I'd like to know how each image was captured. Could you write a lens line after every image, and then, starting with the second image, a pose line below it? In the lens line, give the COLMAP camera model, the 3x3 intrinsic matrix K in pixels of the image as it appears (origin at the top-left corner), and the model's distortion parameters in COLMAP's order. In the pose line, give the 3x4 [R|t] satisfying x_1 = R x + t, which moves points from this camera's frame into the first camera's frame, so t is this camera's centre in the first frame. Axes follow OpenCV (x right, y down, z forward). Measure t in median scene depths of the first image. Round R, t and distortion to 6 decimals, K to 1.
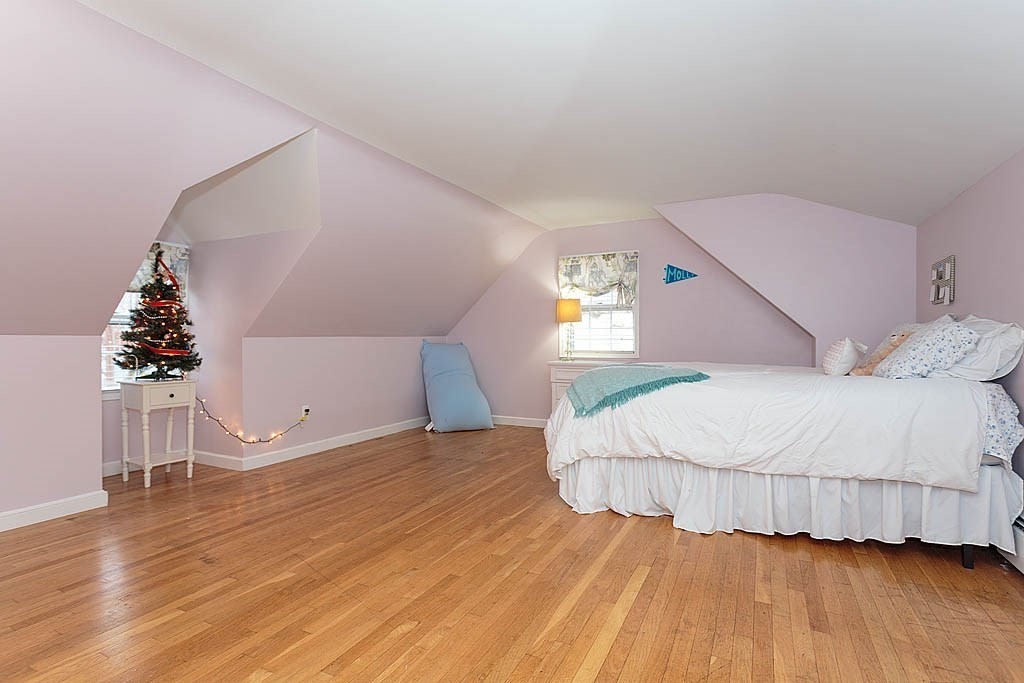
lens RADIAL K [[507.2, 0, 509.1], [0, 507.2, 335.4], [0, 0, 1]] dist [-0.000293, 0.000648]
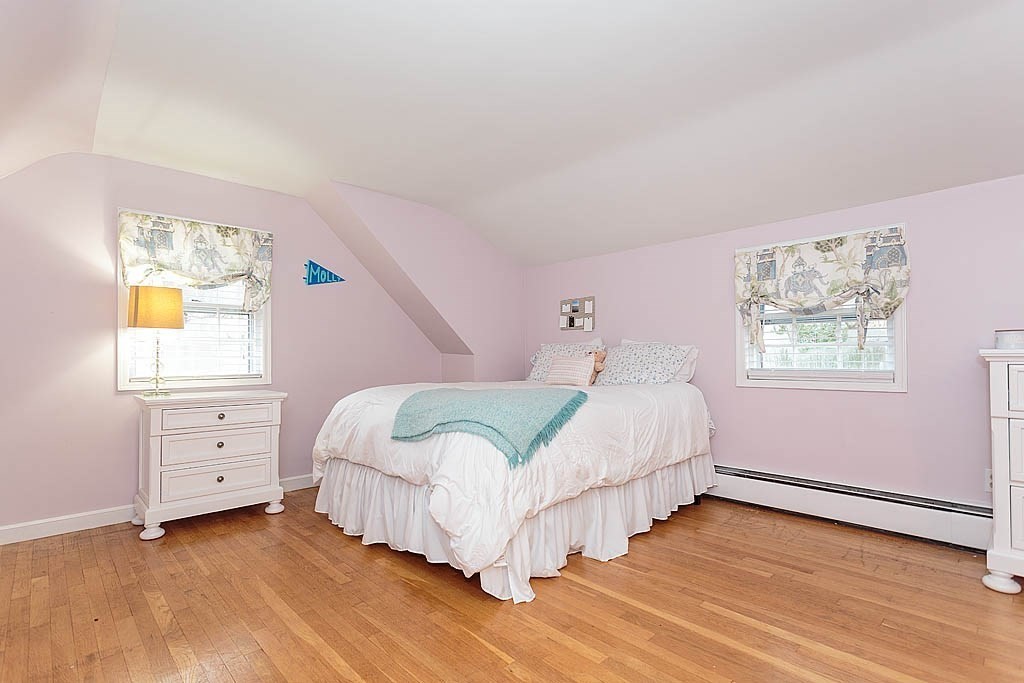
lens RADIAL K [[504.9, 0, 511.5], [0, 504.9, 348.1], [0, 0, 1]] dist [0.003618, 0.000512]
pose [[0.307730, 0.013398, 0.951379, -0.327692], [-0.001634, 0.999907, -0.013553, 0.003694], [-0.951472, 0.002616, 0.307724, 0.483455]]
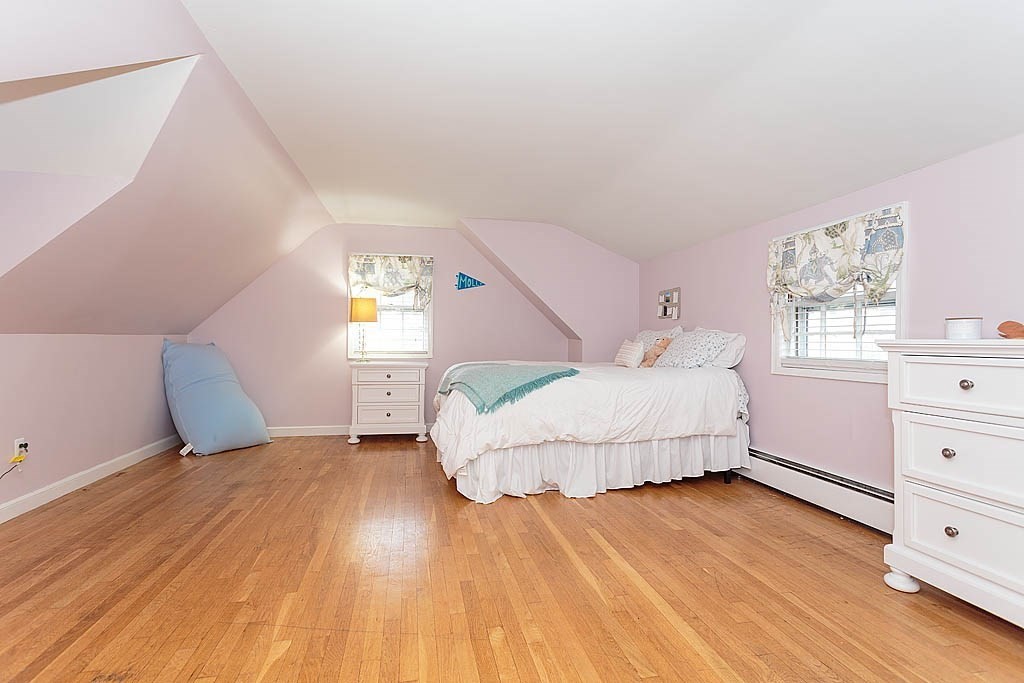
lens RADIAL K [[507.2, 0, 509.1], [0, 507.2, 335.4], [0, 0, 1]] dist [-0.000293, 0.000648]
pose [[0.774872, 0.011975, 0.632005, -0.301208], [-0.011557, 0.999922, -0.004776, 0.000589], [-0.632013, -0.003603, 0.774949, 0.085084]]
